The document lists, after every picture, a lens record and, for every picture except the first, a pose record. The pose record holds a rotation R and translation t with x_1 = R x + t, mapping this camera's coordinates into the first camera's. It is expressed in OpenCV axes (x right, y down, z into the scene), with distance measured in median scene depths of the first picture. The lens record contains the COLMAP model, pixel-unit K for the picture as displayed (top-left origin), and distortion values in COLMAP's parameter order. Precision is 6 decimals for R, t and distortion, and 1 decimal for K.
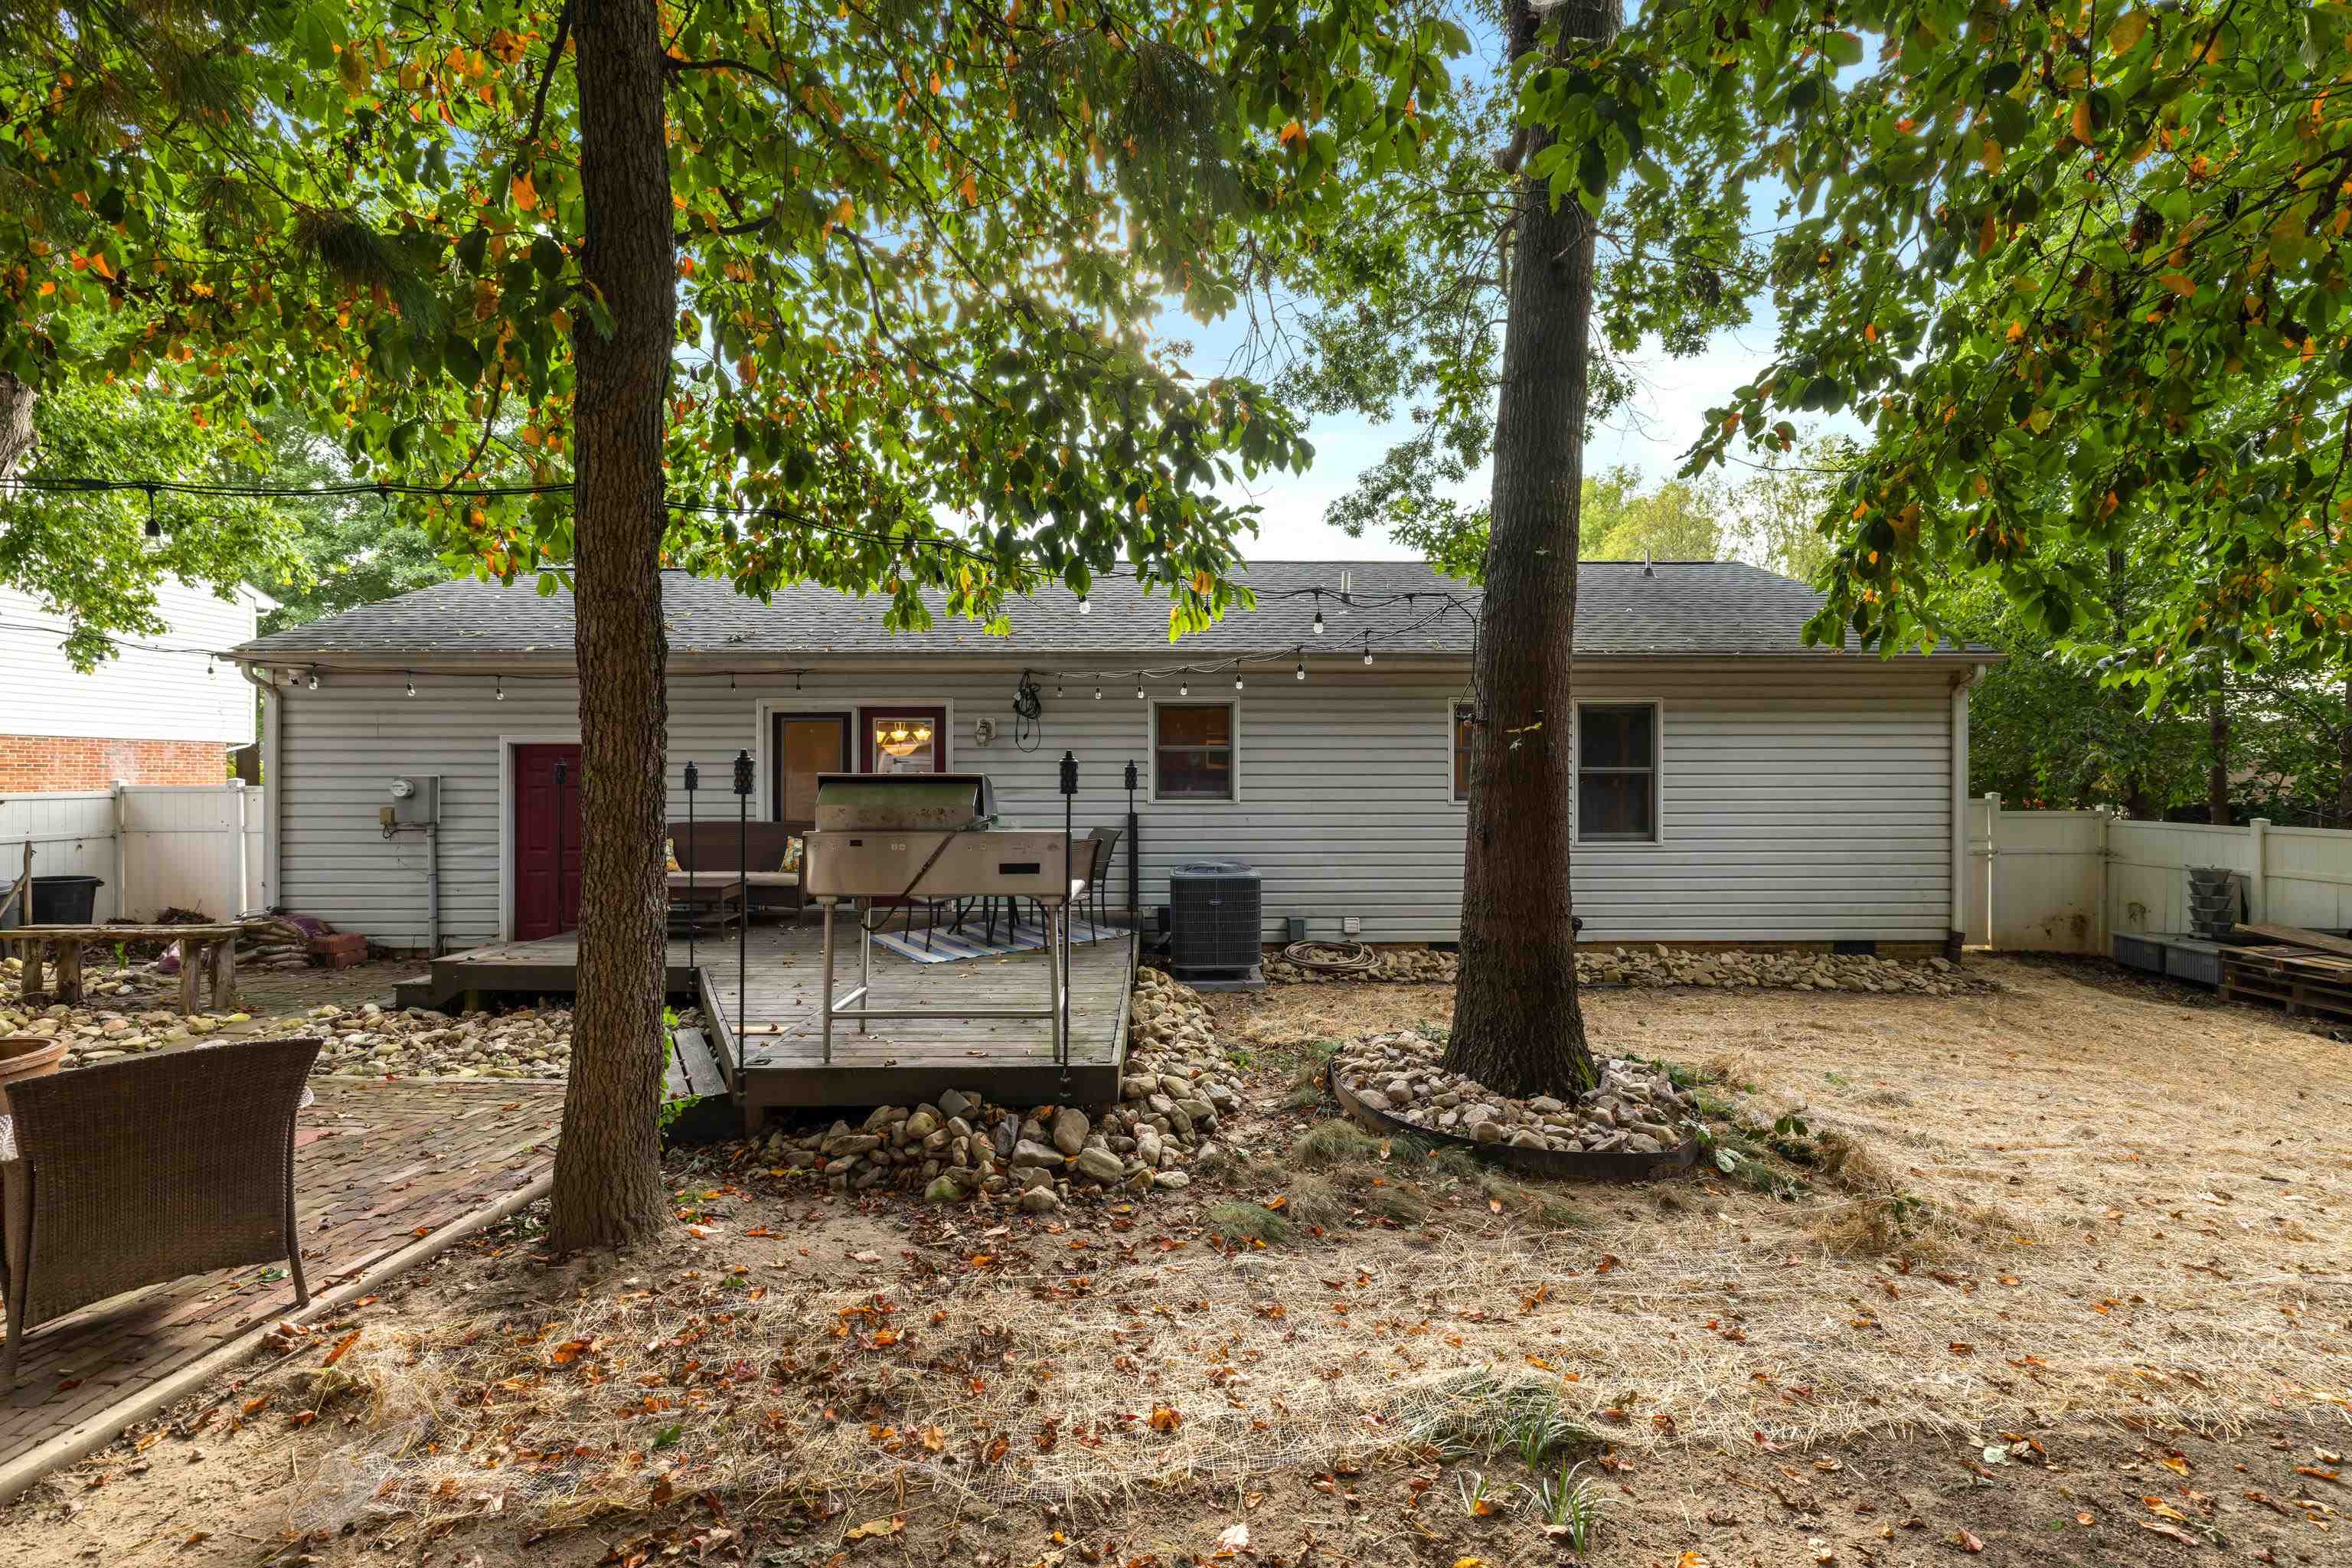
lens RADIAL K [[993.7, 0, 1169.1], [0, 993.7, 775.5], [0, 0, 1]] dist [0.003143, 0.000308]
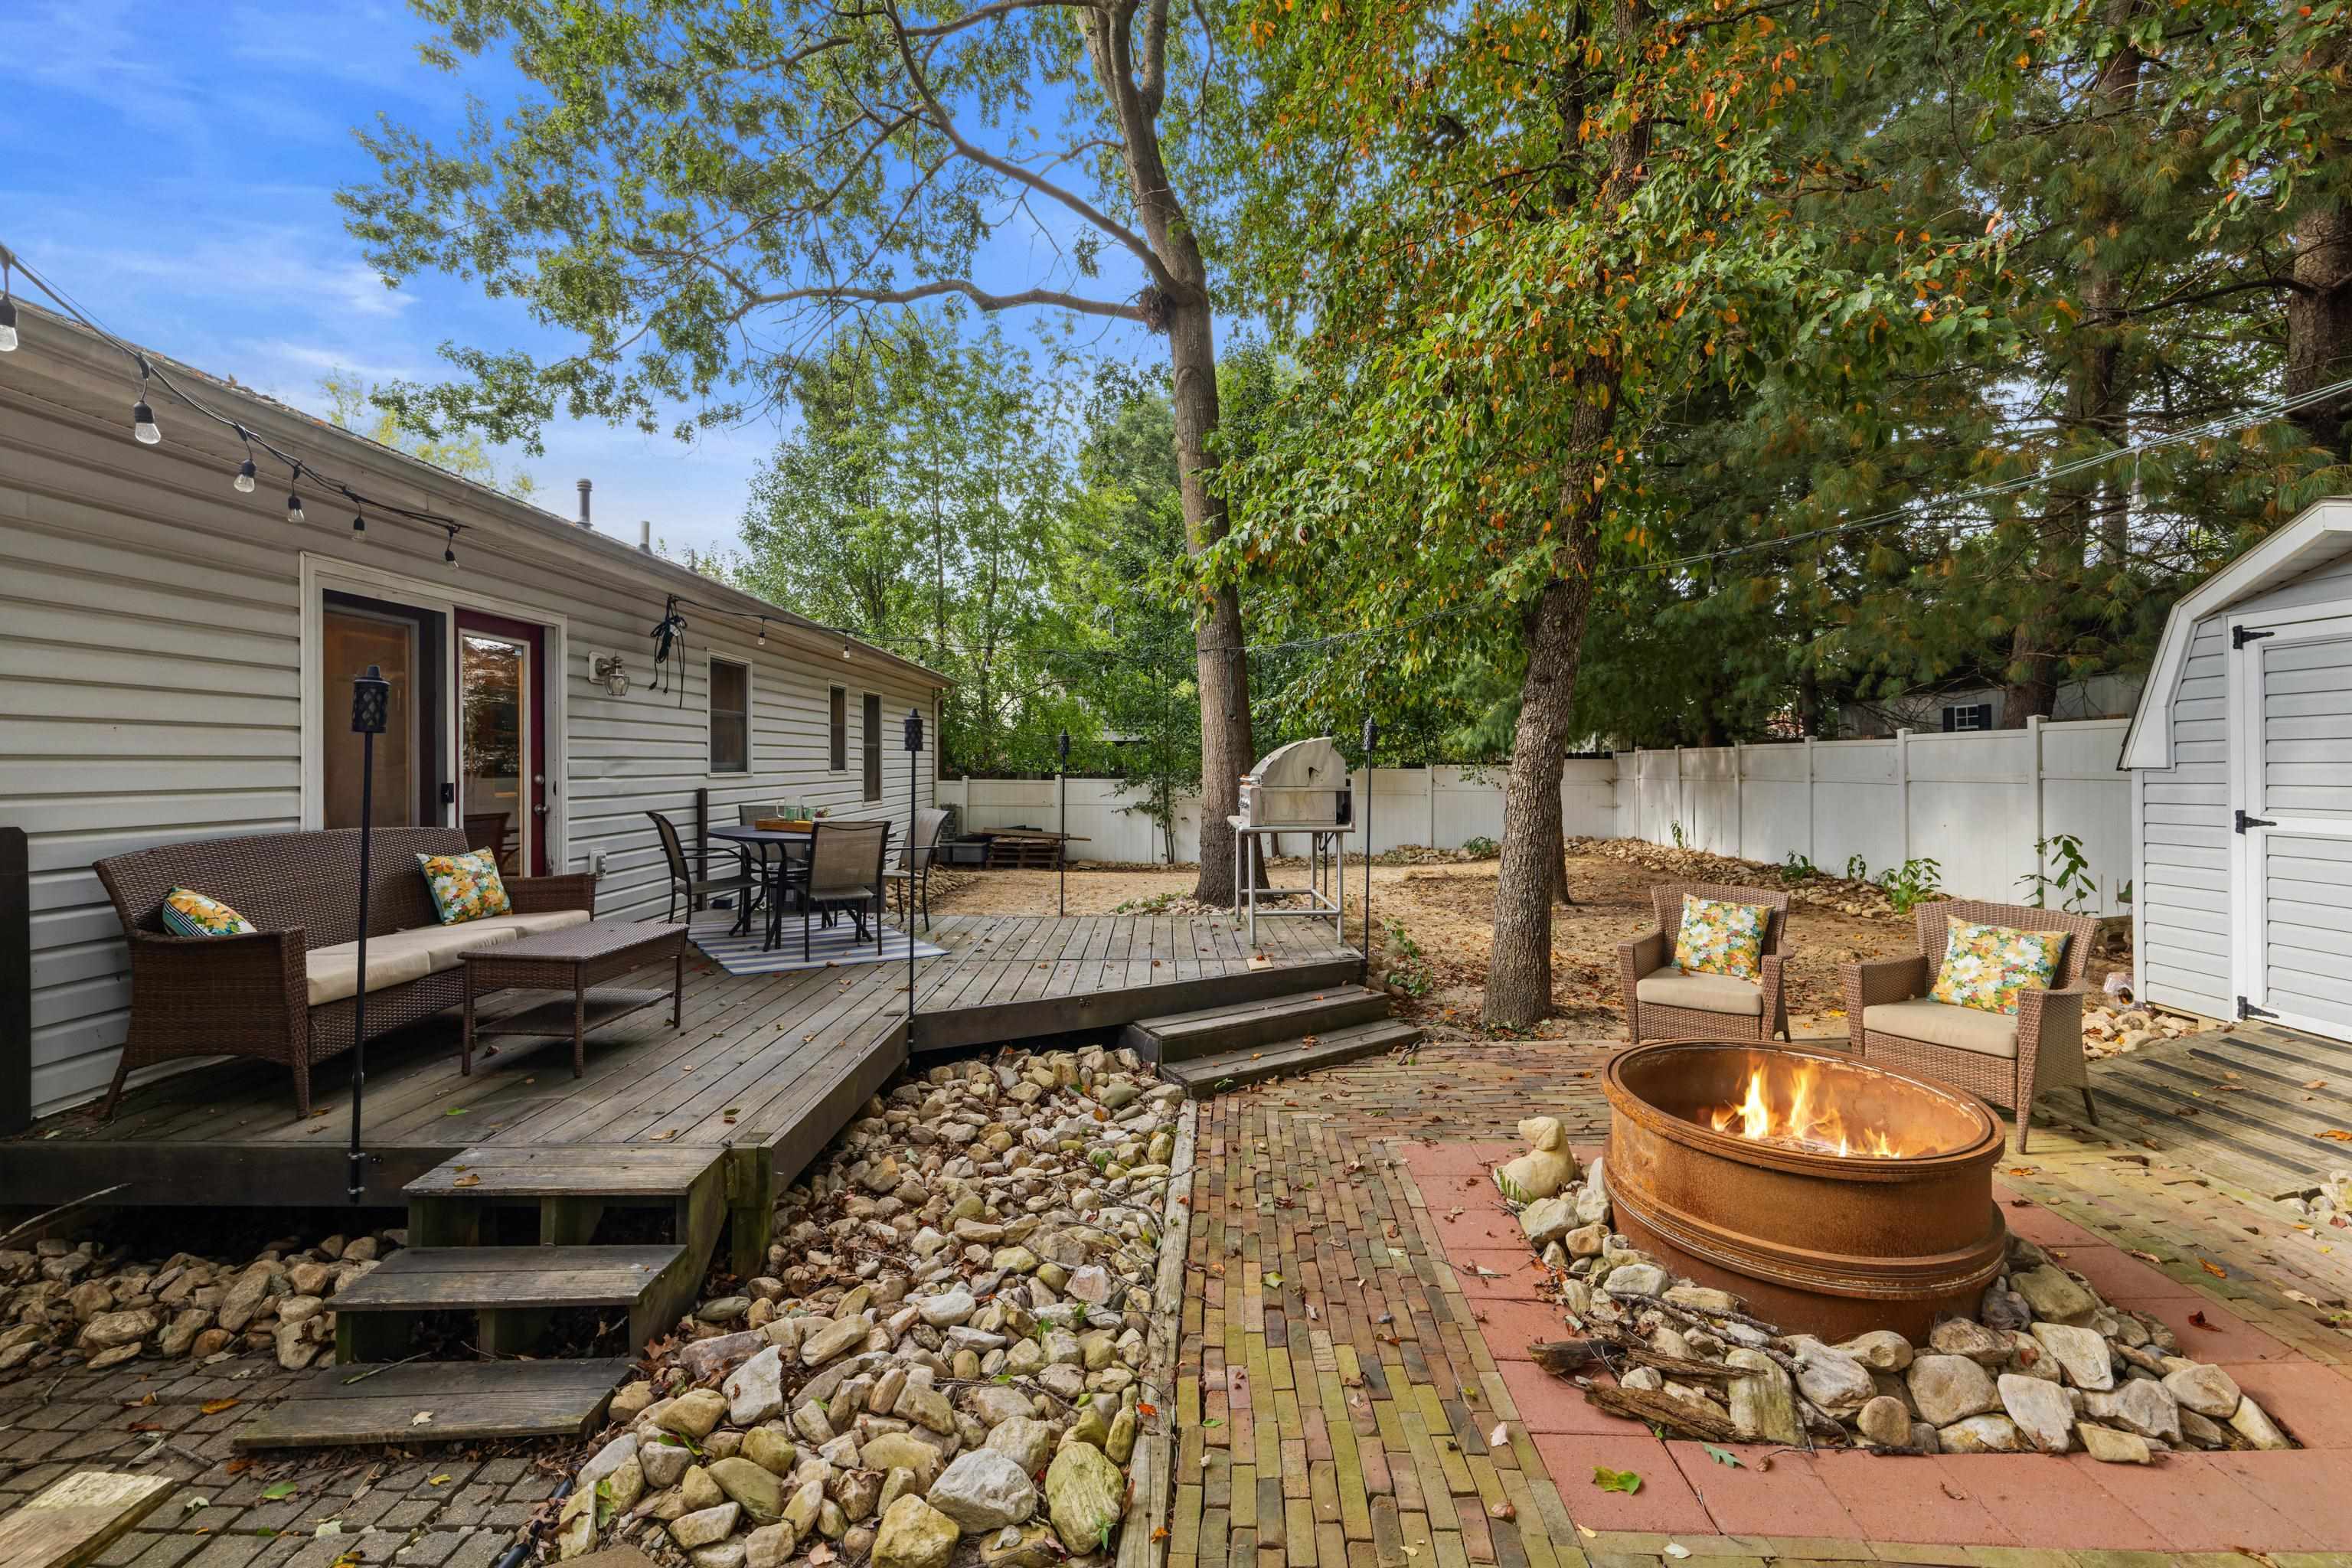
lens RADIAL K [[993.7, 0, 1172.7], [0, 993.7, 764.3], [0, 0, 1]] dist [0.003143, 0.000308]
pose [[0.000395, -0.002321, 0.999997, -0.853217], [-0.002854, 0.999993, 0.002322, 0.014519], [-0.999996, -0.002855, 0.000388, 0.609380]]
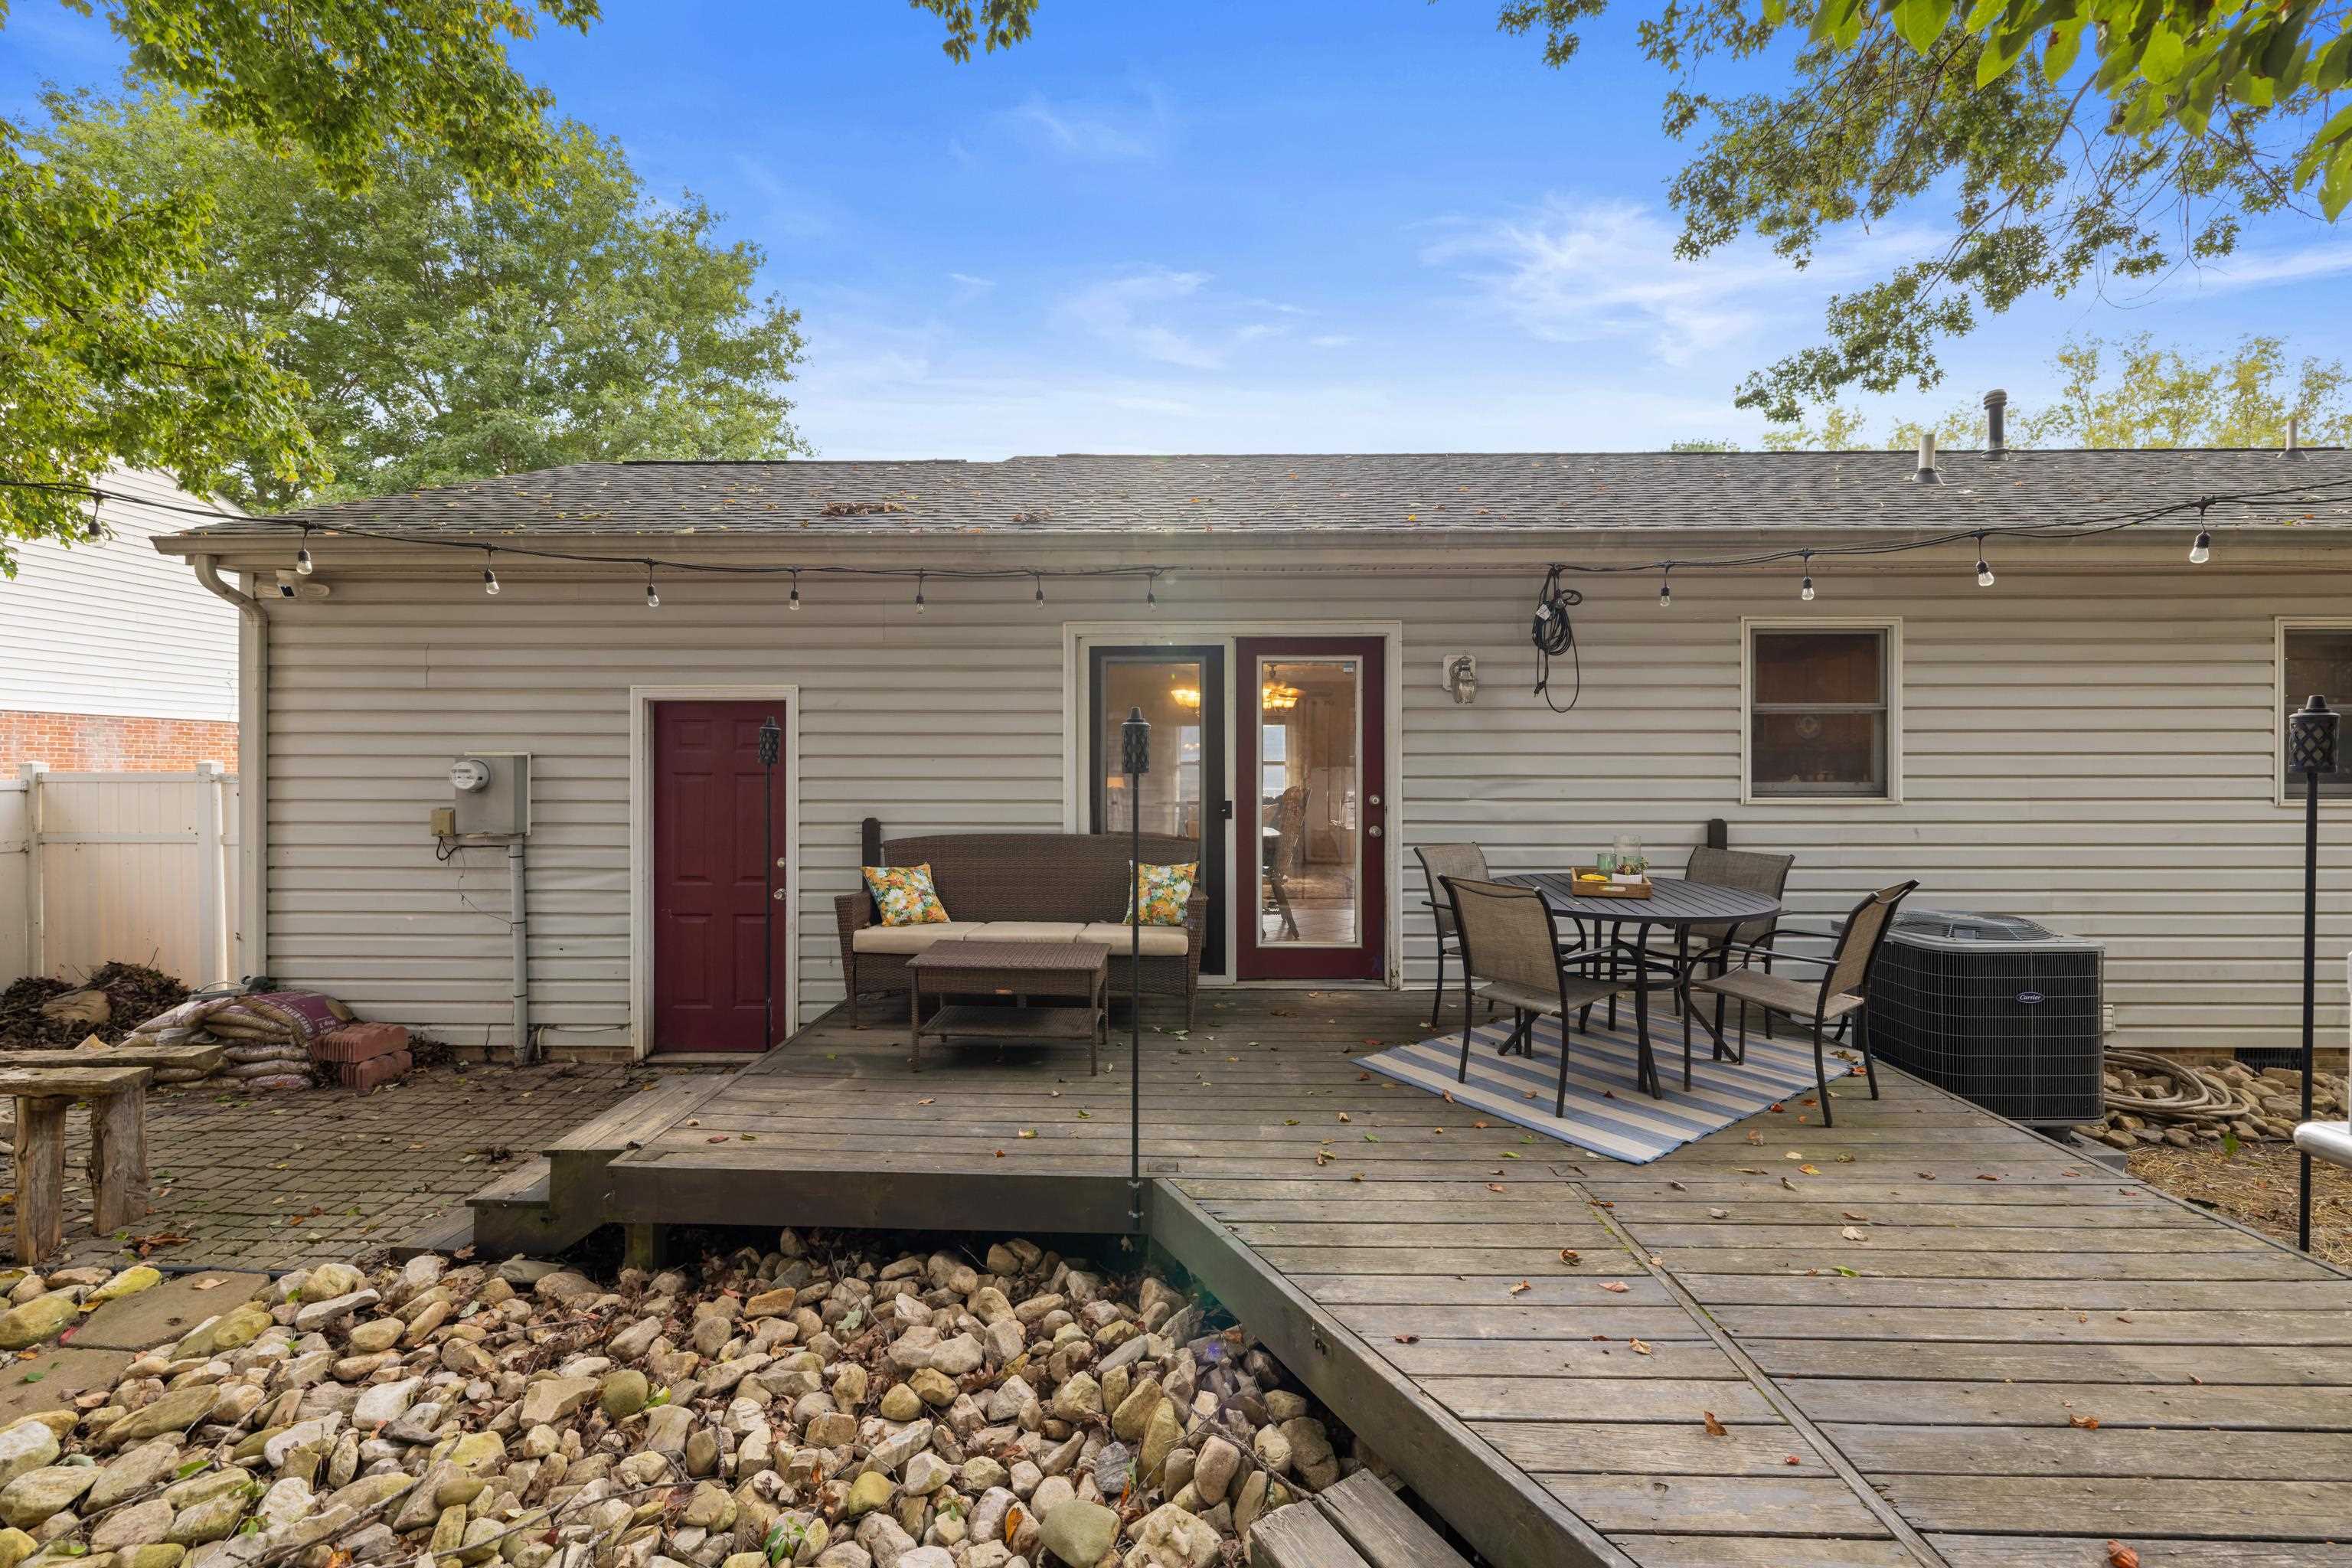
lens RADIAL K [[993.7, 0, 1169.5], [0, 993.7, 779.7], [0, 0, 1]] dist [0.003143, 0.000308]
pose [[0.999734, 0.001270, -0.023022, -0.337786], [-0.001040, 0.999949, 0.010028, 0.008859], [0.023034, -0.010001, 0.999685, 0.416456]]
